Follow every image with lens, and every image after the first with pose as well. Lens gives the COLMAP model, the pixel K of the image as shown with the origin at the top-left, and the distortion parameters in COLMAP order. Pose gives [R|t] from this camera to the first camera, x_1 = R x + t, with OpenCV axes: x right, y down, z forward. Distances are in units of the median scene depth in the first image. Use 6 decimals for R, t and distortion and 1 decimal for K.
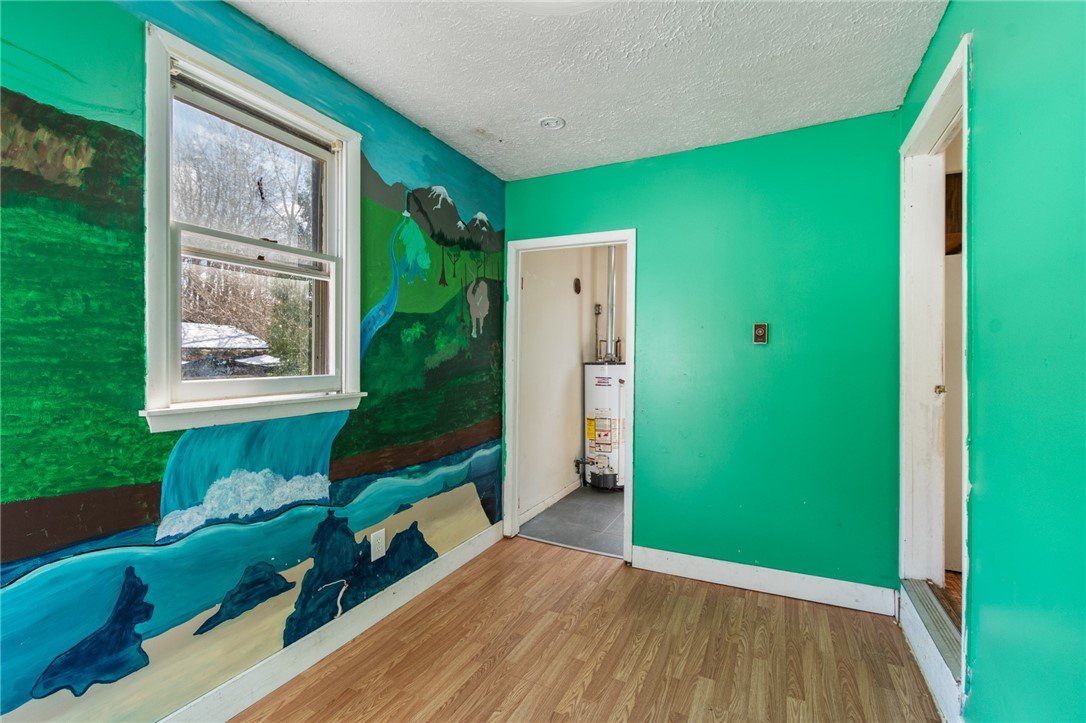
lens RADIAL K [[474.3, 0, 545.4], [0, 474.3, 360.4], [0, 0, 1]] dist [0.006498, -0.000175]
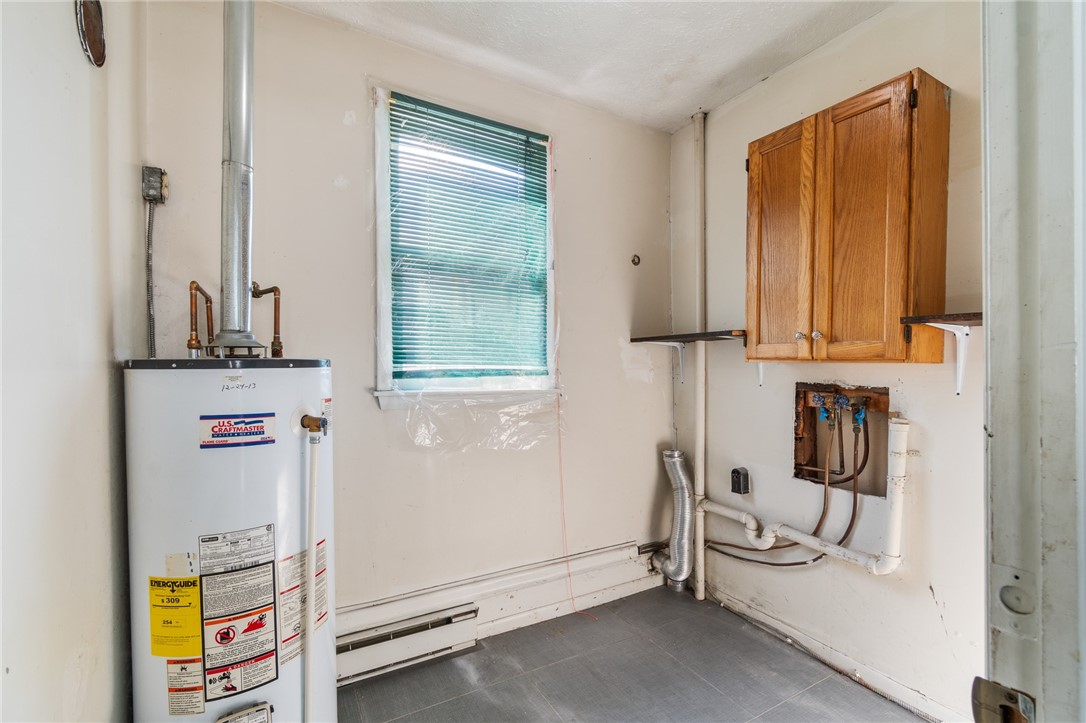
lens RADIAL K [[474.3, 0, 542.7], [0, 474.3, 359.5], [0, 0, 1]] dist [0.006498, -0.000175]
pose [[0.560478, -0.013542, 0.828059, -0.004918], [0.005722, 0.999906, 0.012479, 0.001578], [-0.828150, -0.002256, 0.560502, 0.702820]]
